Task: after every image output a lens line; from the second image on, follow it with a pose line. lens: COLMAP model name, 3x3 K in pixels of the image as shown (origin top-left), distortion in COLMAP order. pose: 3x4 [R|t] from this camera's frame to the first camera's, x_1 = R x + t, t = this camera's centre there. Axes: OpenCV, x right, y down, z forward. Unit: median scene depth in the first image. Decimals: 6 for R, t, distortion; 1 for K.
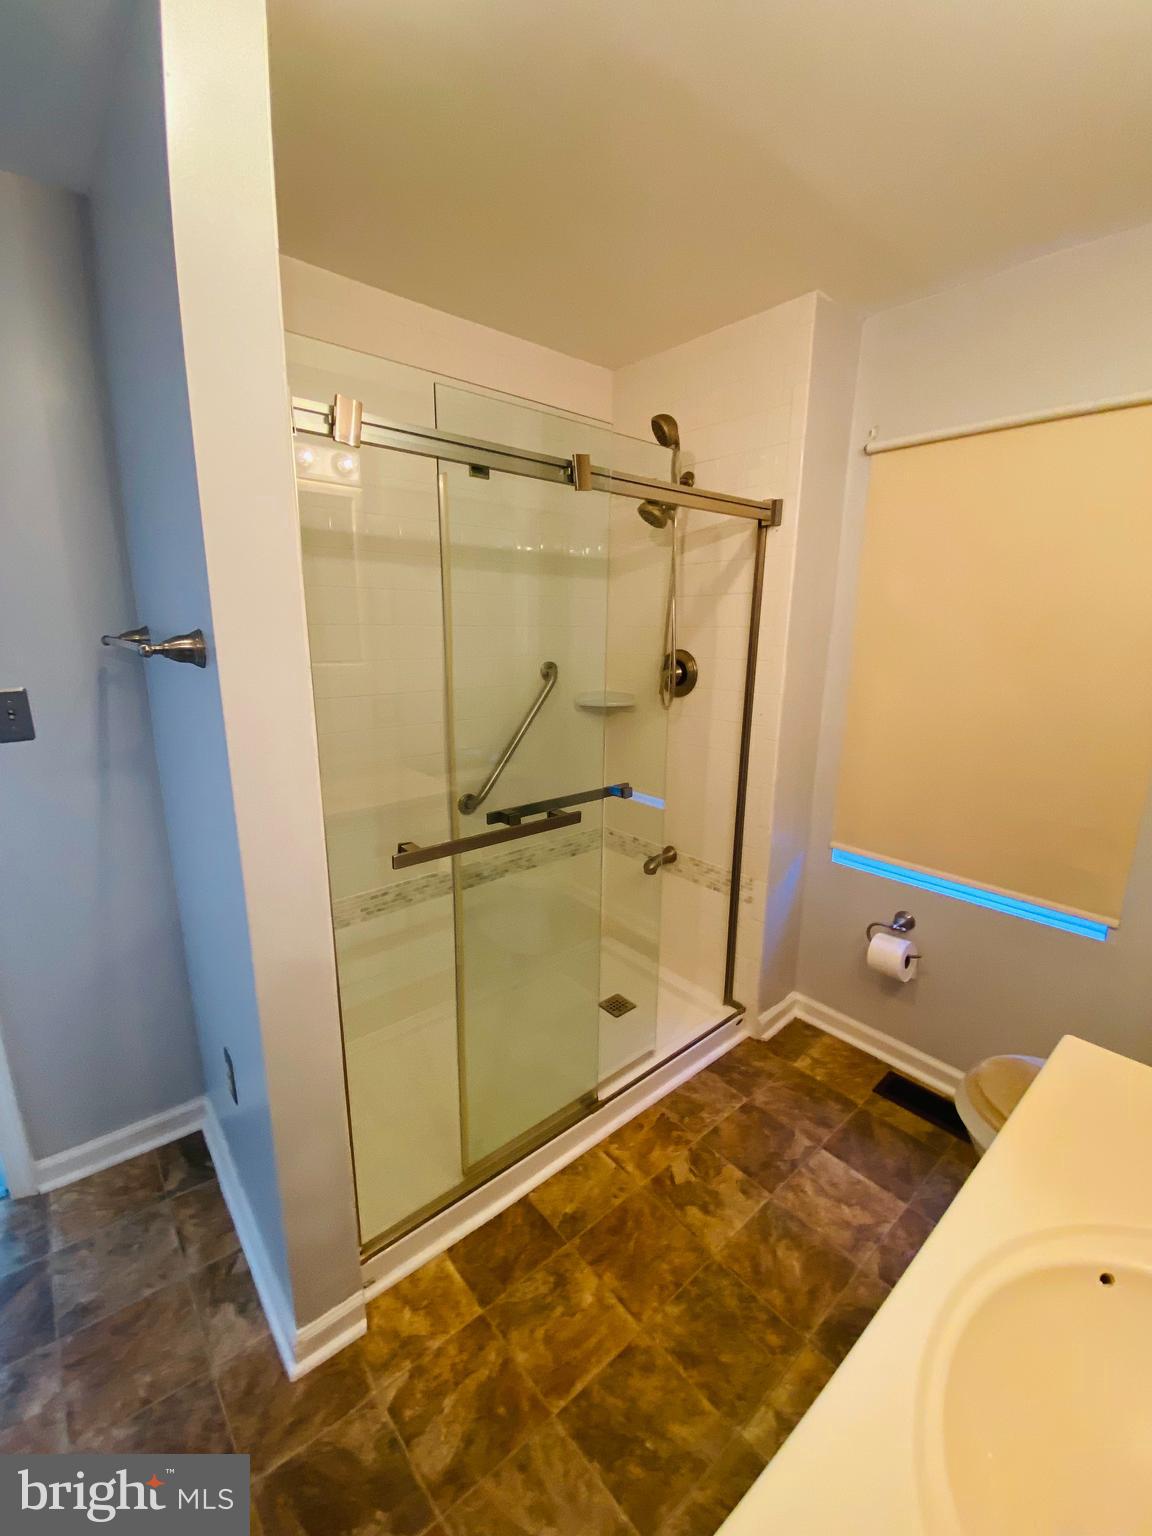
lens RADIAL K [[621.7, 0, 572.7], [0, 621.7, 765.0], [0, 0, 1]] dist [0.022594, -0.022429]
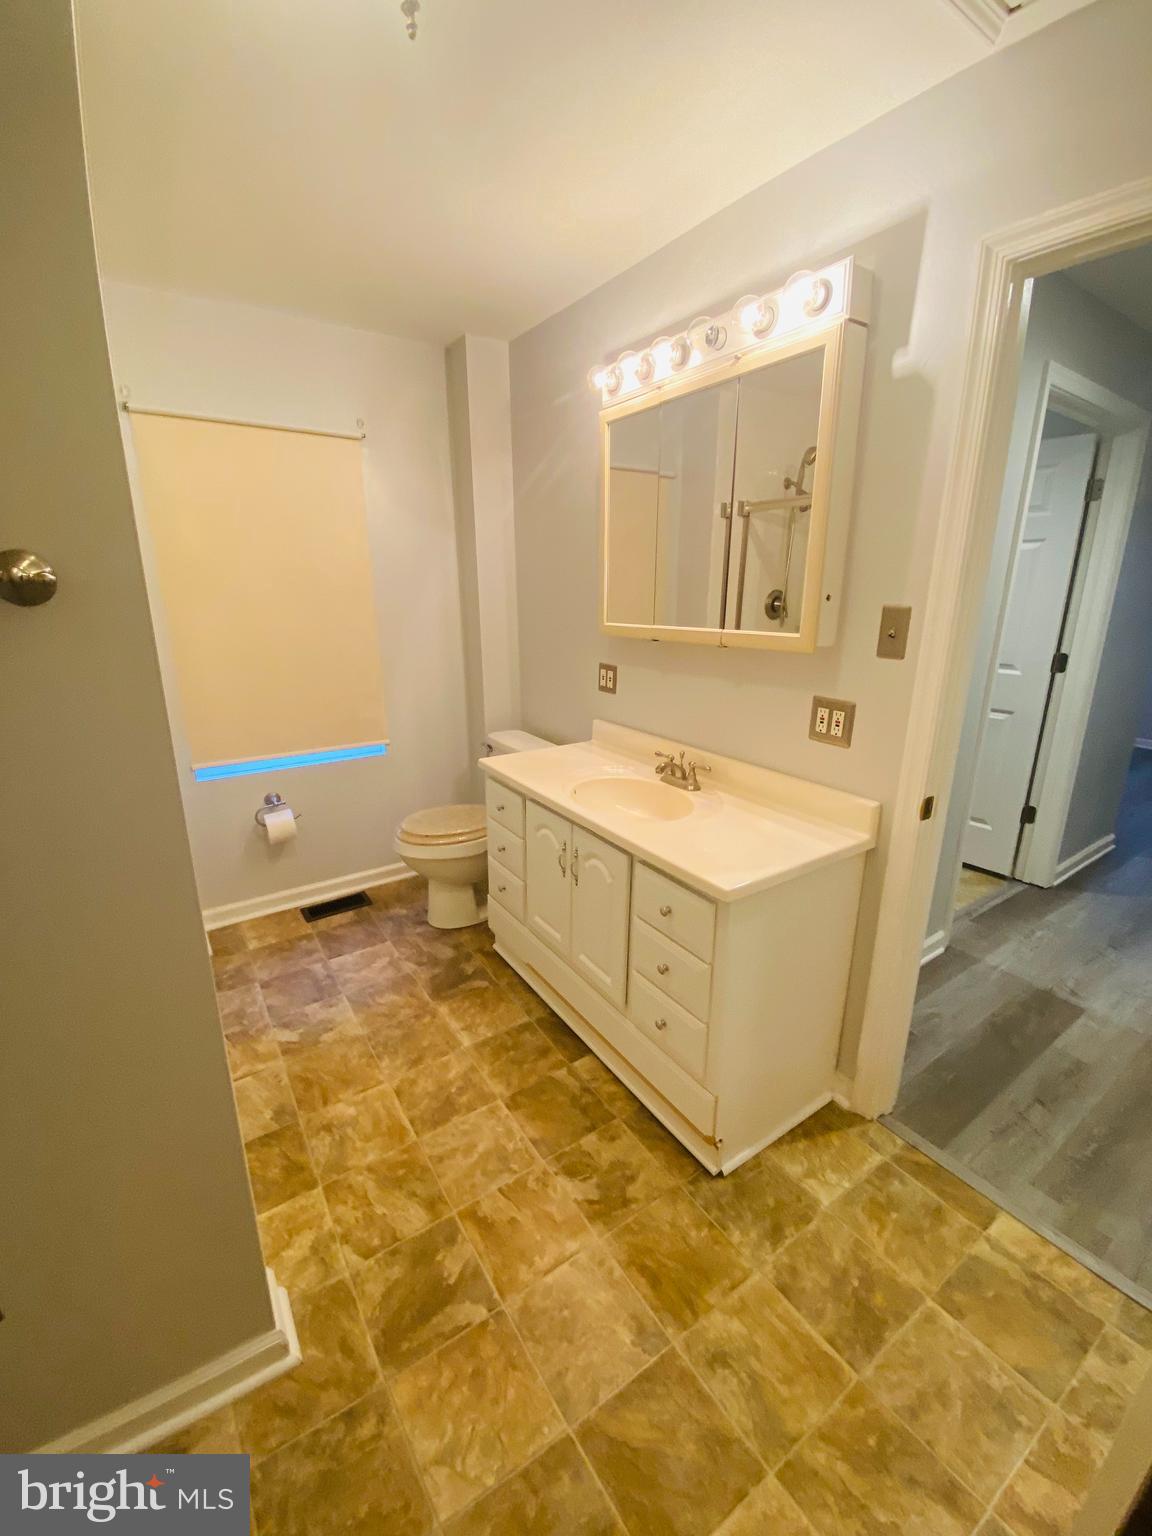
lens RADIAL K [[621.7, 0, 572.7], [0, 621.7, 765.0], [0, 0, 1]] dist [0.022594, -0.022429]
pose [[0.106564, -0.276688, 0.955033, -0.970803], [0.210486, 0.945011, 0.250299, -0.026403], [-0.971771, 0.174348, 0.158943, 0.251441]]
